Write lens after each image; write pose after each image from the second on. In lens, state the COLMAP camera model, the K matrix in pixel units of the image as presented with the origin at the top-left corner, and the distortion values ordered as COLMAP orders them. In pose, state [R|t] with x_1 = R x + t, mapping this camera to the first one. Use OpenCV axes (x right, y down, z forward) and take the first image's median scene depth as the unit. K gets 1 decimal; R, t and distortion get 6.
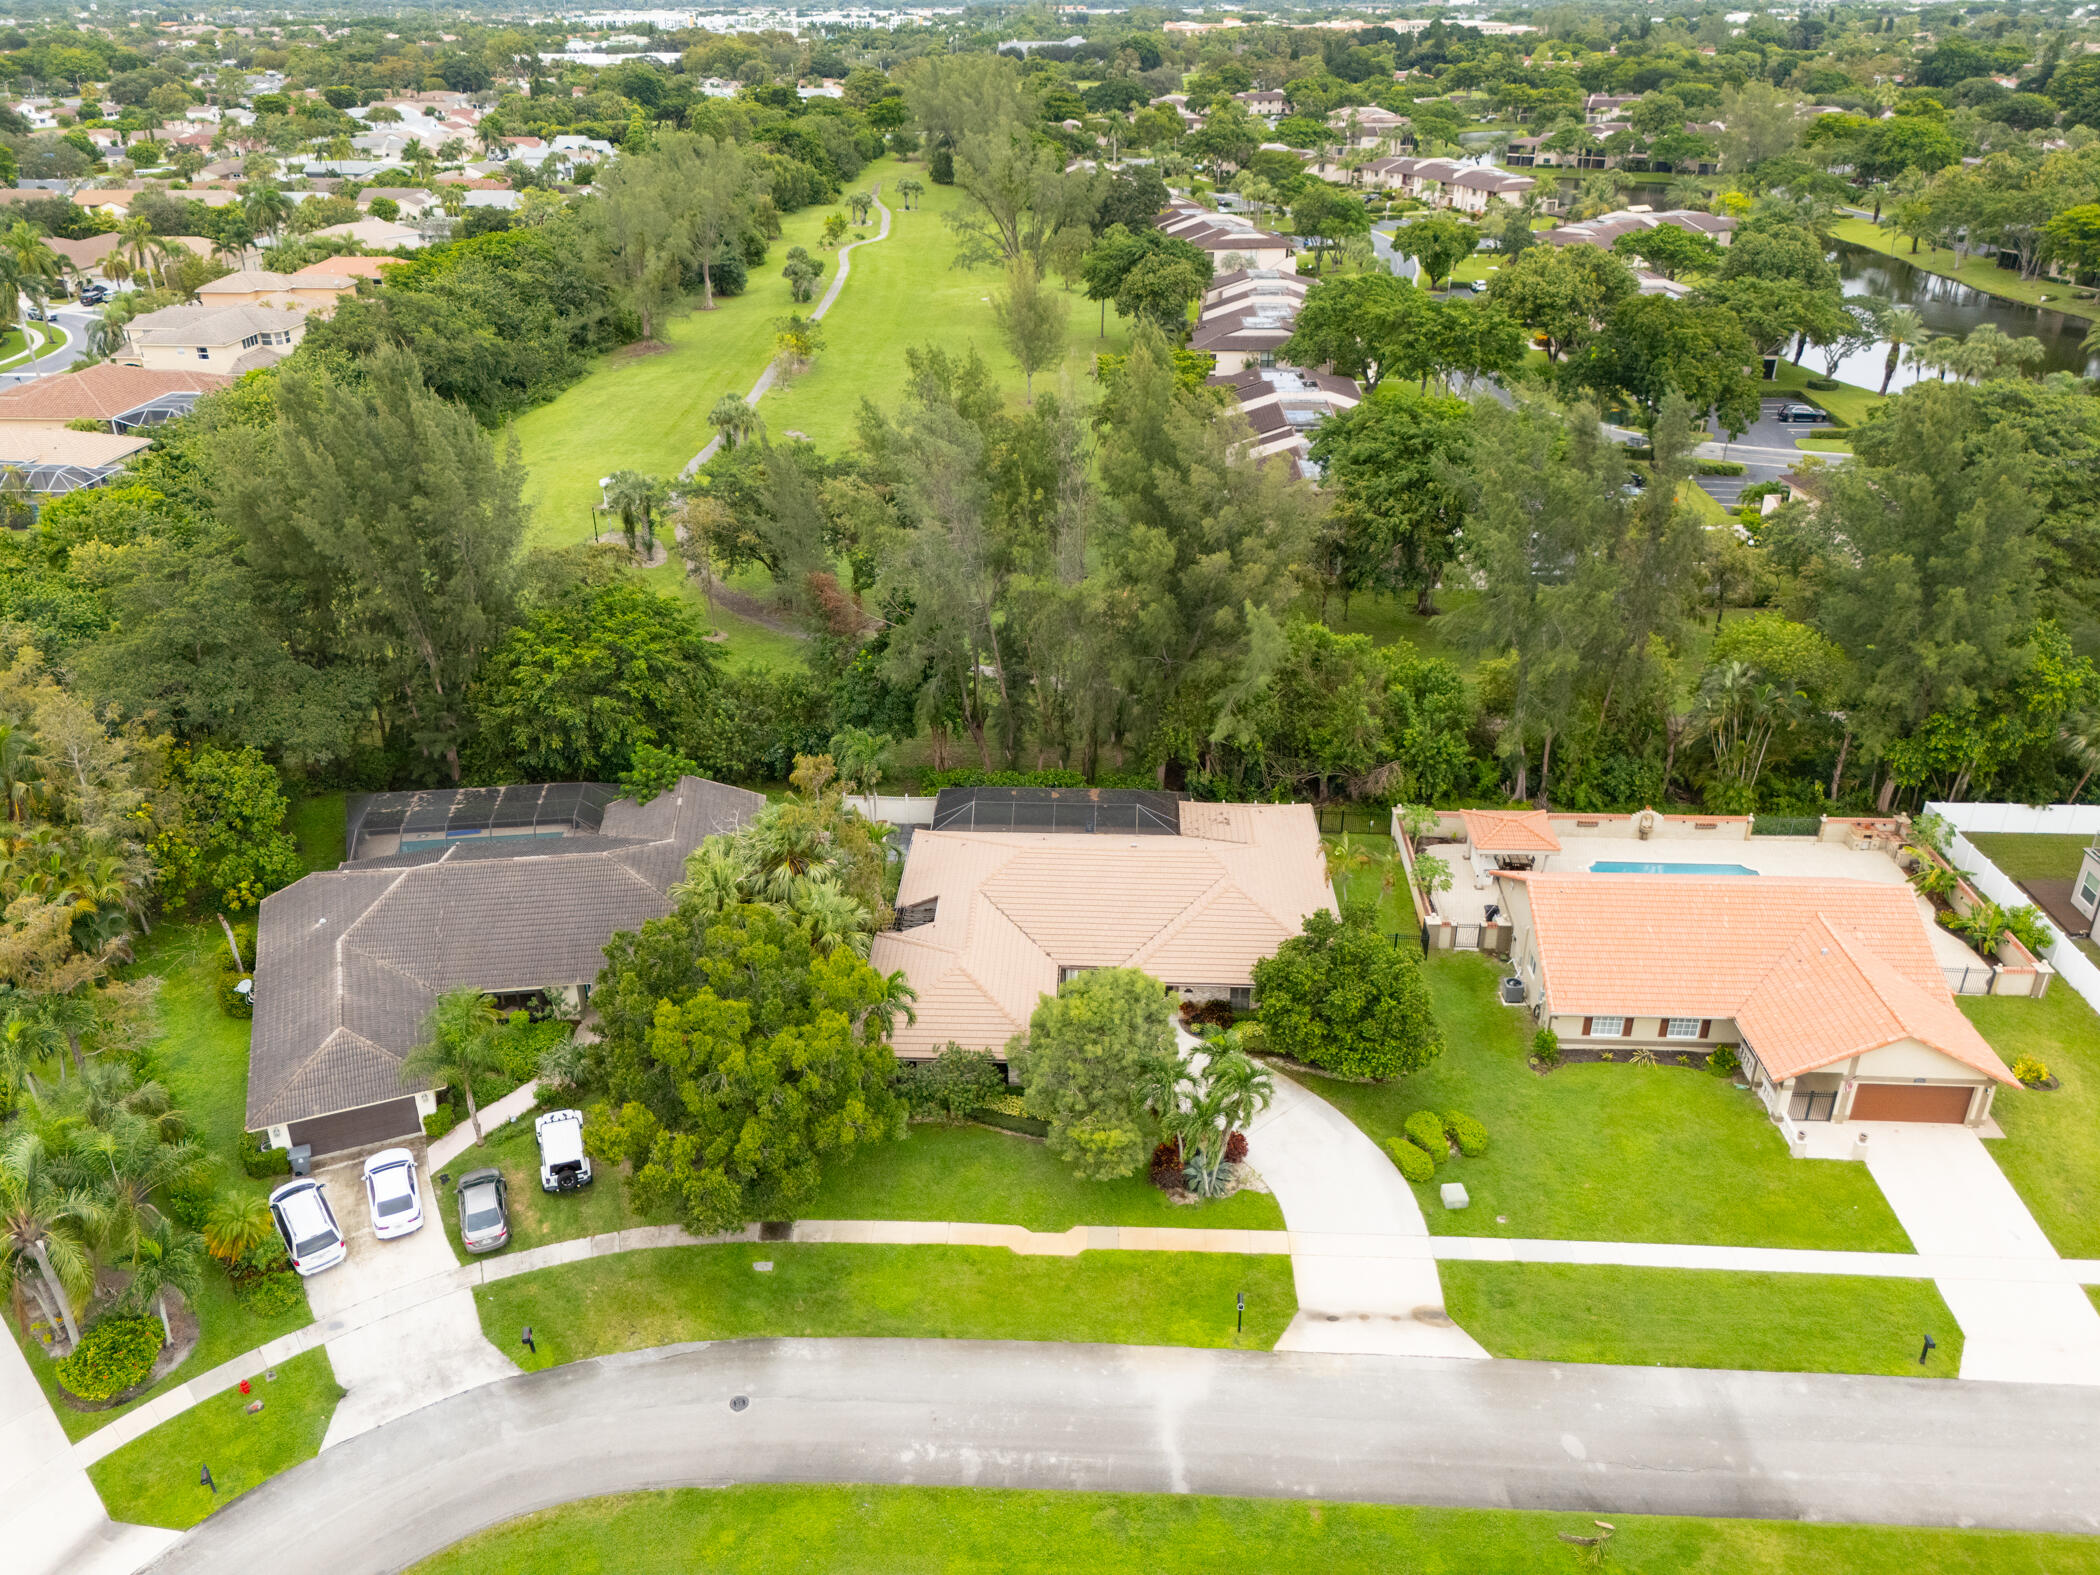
lens RADIAL K [[1512.0, 0, 1050.0], [0, 1512.0, 787.5], [0, 0, 1]] dist [0.060044, -0.044258]
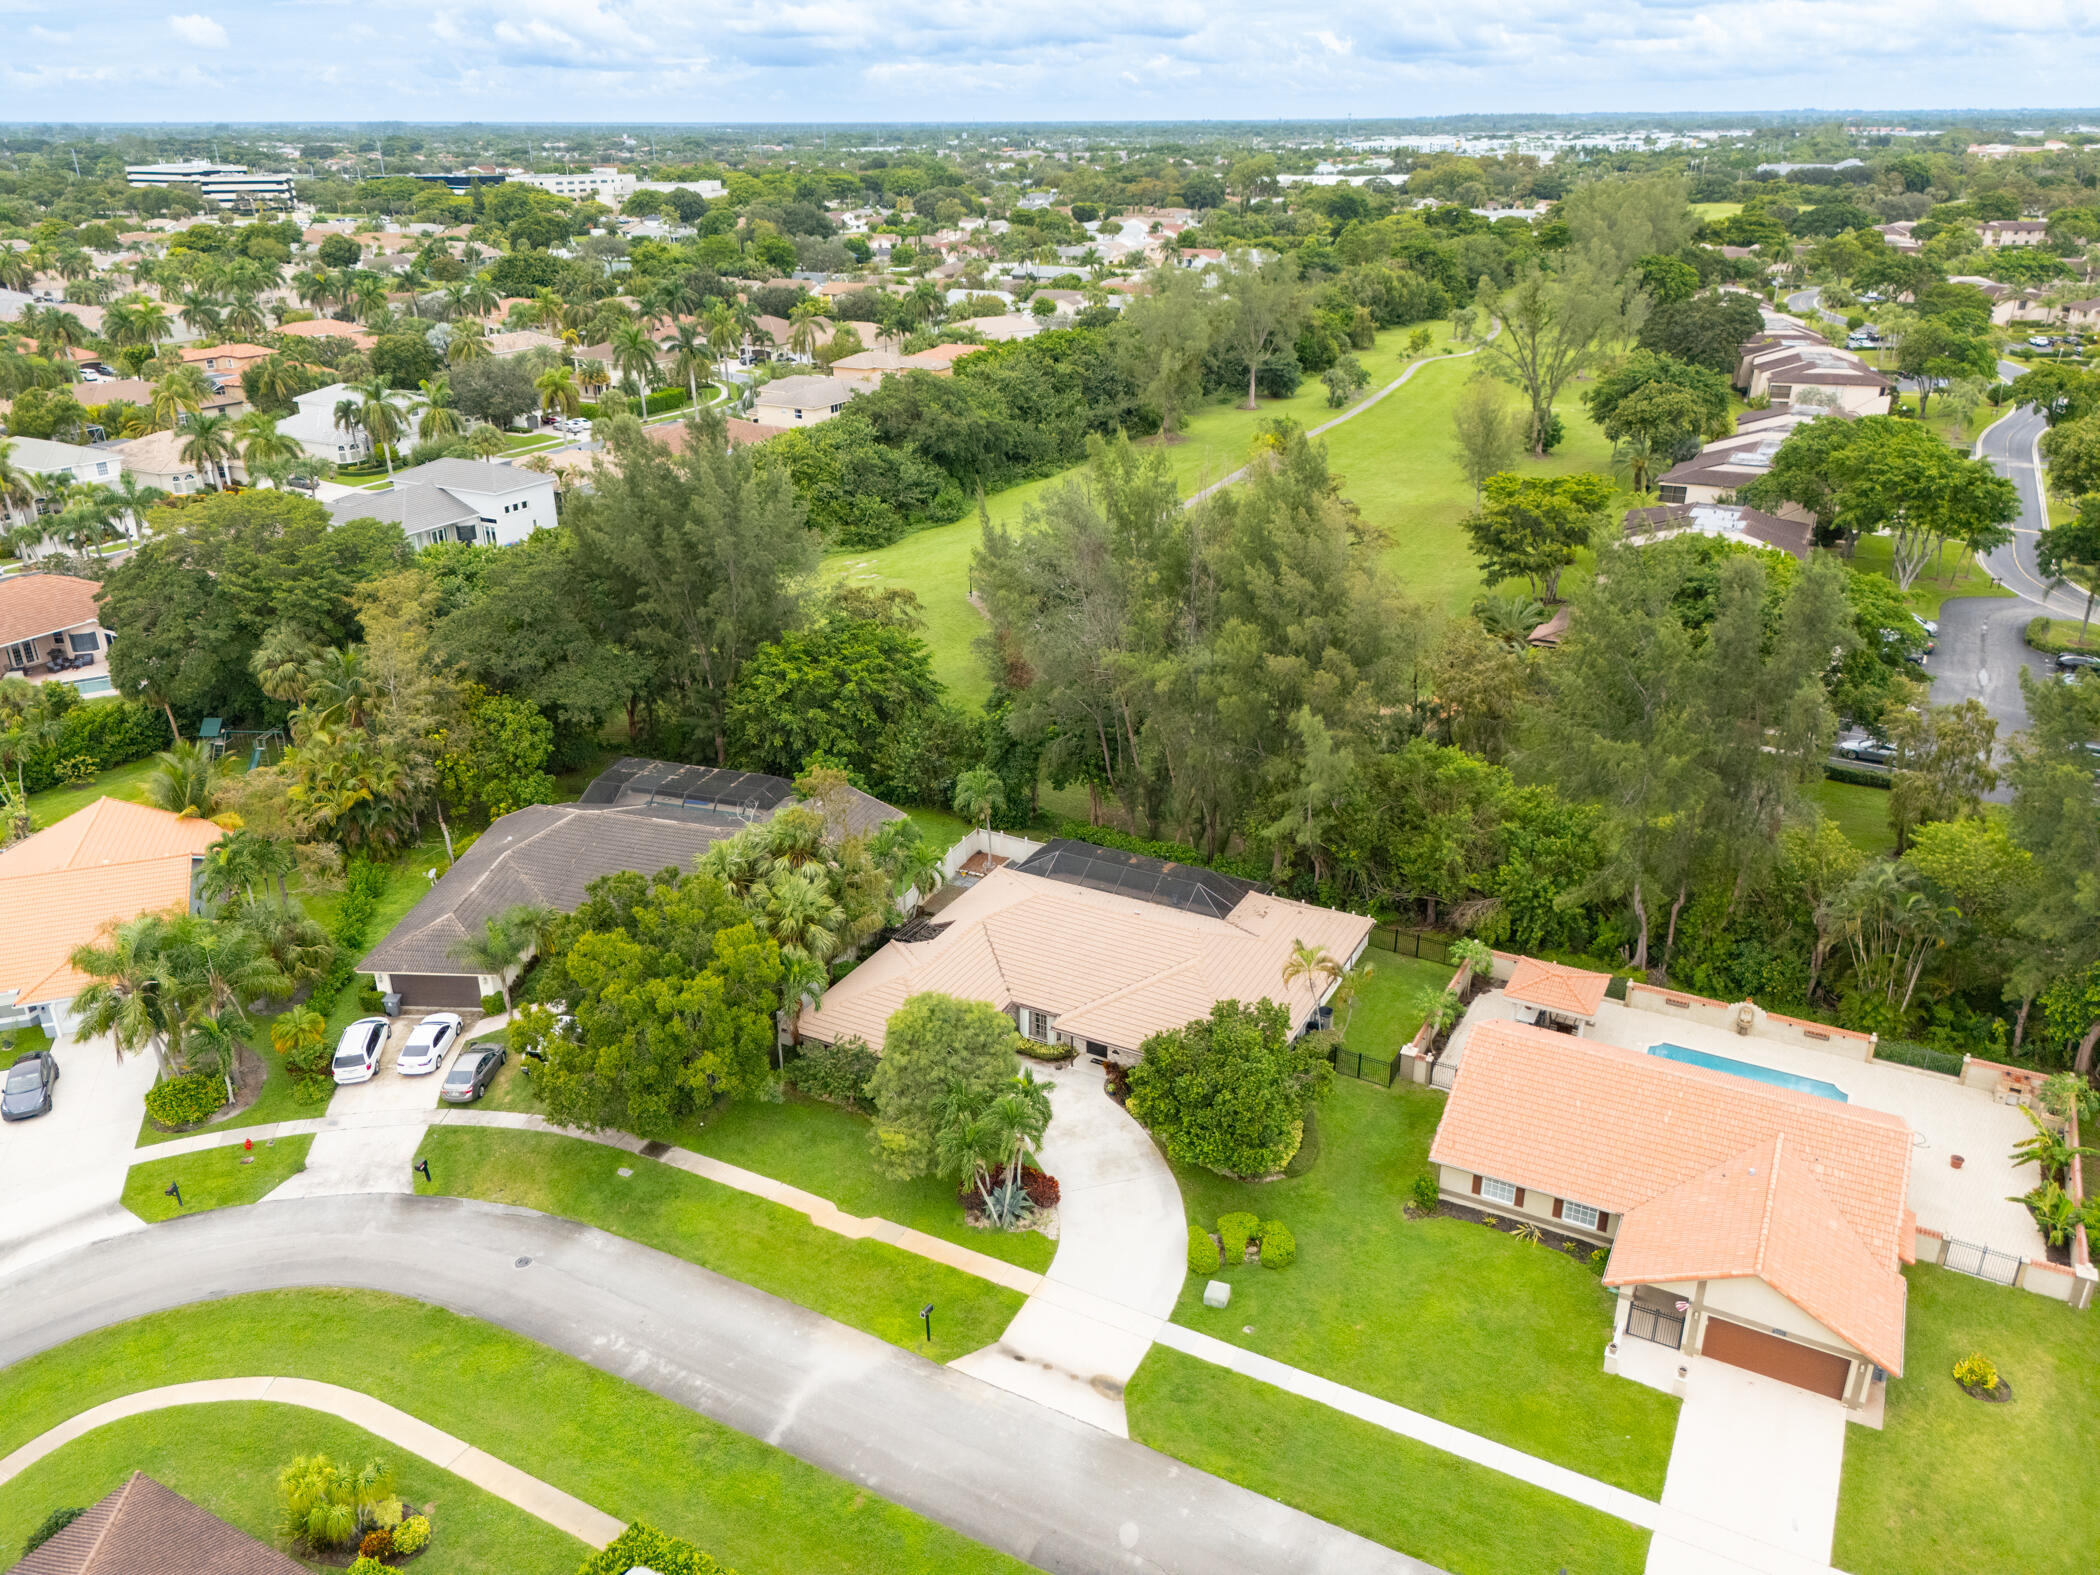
lens RADIAL K [[1480.9, 0, 1061.1], [0, 1480.9, 797.2], [0, 0, 1]] dist [0.058554, -0.041961]
pose [[0.909310, 0.172411, -0.378720, 0.430275], [-0.192435, 0.981190, -0.015356, -0.016308], [0.368949, 0.086842, 0.925384, 0.021585]]
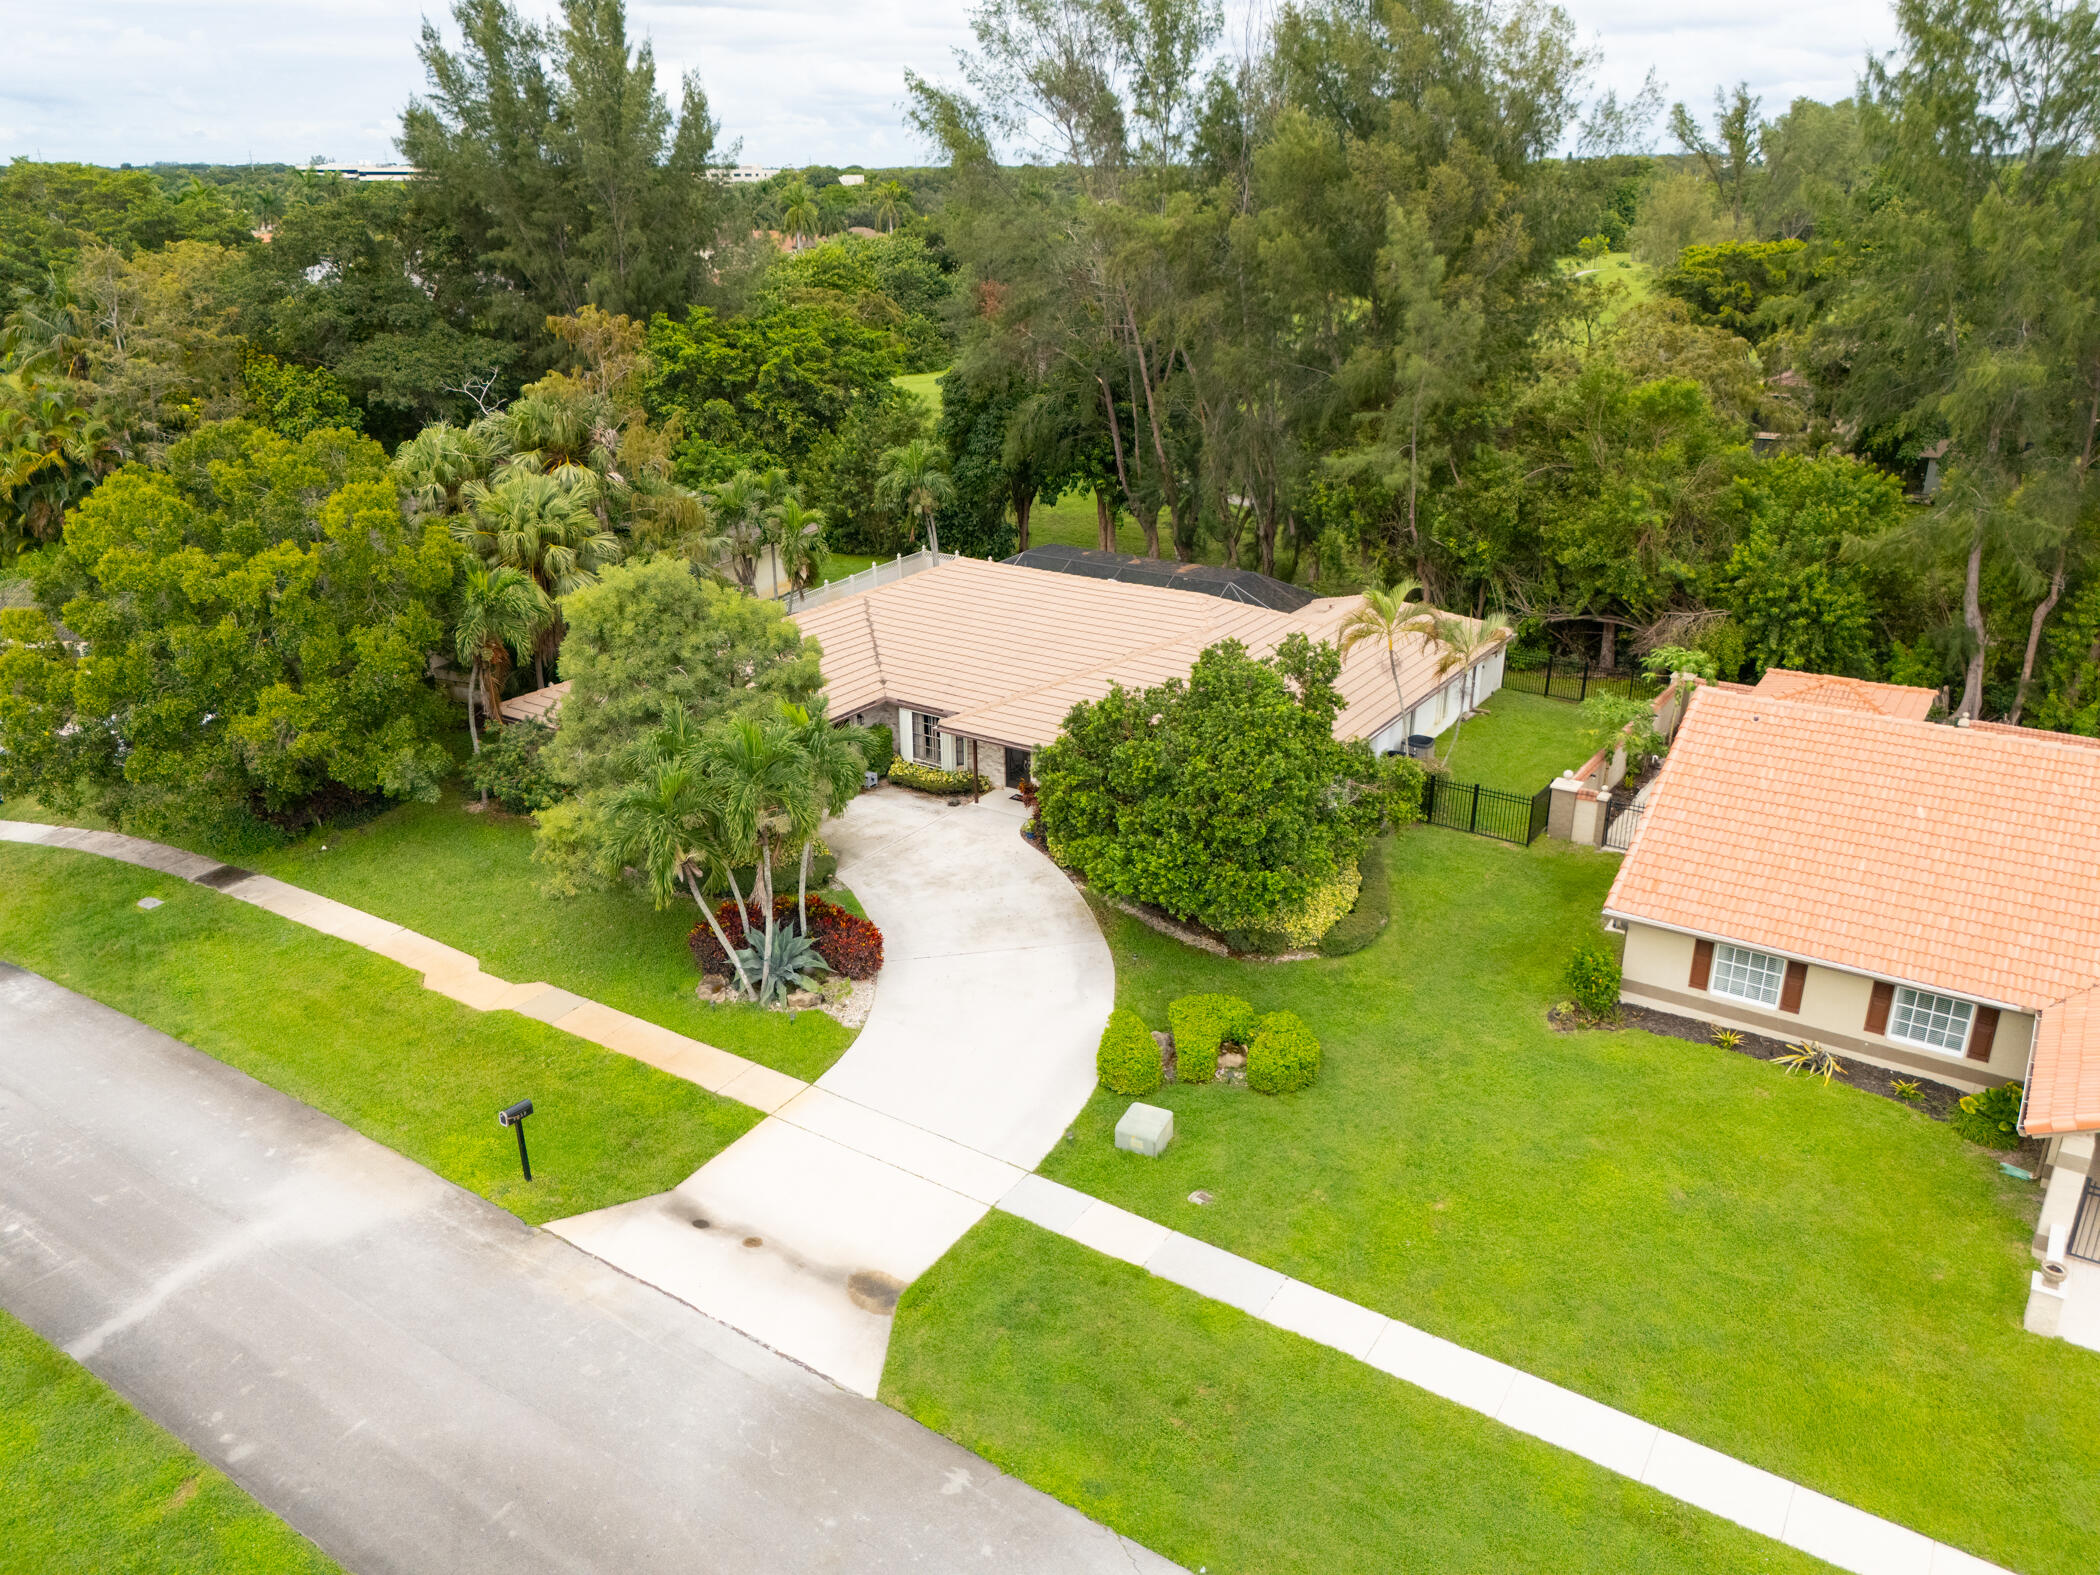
lens RADIAL K [[1512.0, 0, 1050.0], [0, 1512.0, 787.5], [0, 0, 1]] dist [0.060044, -0.044258]
pose [[0.862928, 0.193617, -0.466764, 0.391087], [-0.226876, 0.973800, -0.015497, 0.155807], [0.451534, 0.119271, 0.884246, 0.482862]]
